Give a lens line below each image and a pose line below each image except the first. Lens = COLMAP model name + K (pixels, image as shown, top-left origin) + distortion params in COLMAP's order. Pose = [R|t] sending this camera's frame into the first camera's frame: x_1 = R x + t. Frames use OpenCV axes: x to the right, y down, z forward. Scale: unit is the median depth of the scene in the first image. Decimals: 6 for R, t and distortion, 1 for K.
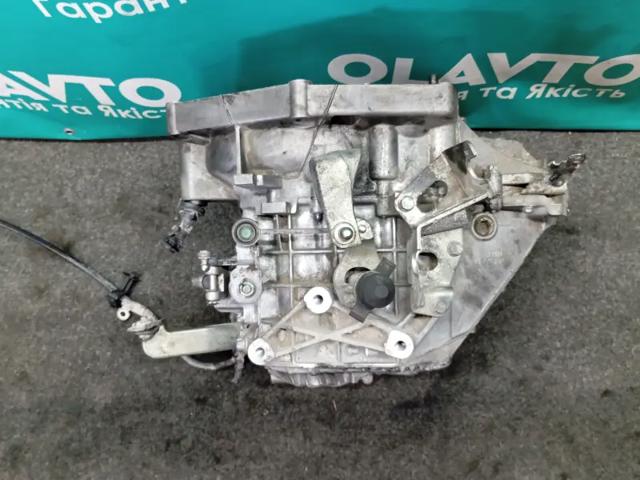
lens RADIAL K [[554.4, 0, 317.7], [0, 554.4, 238.1], [0, 0, 1]] dist [-0.001353, -0.007128]
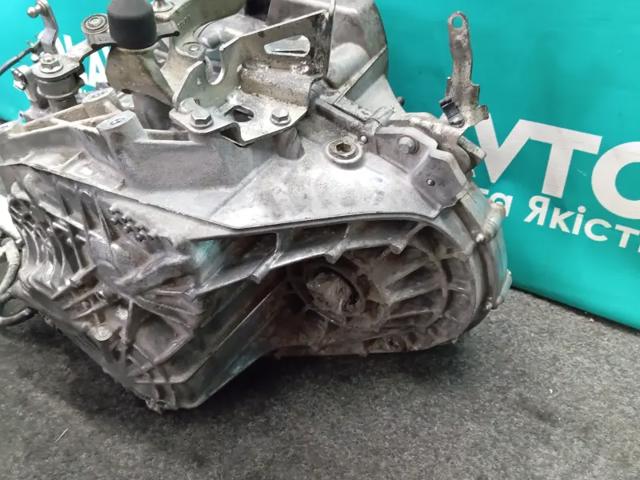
lens RADIAL K [[554.4, 0, 317.7], [0, 554.4, 238.1], [0, 0, 1]] dist [-0.001353, -0.007128]
pose [[0.834175, 0.324344, -0.446041, 0.501542], [-0.544473, 0.613031, -0.572488, 0.383472], [0.087753, 0.720412, 0.687972, 0.459879]]
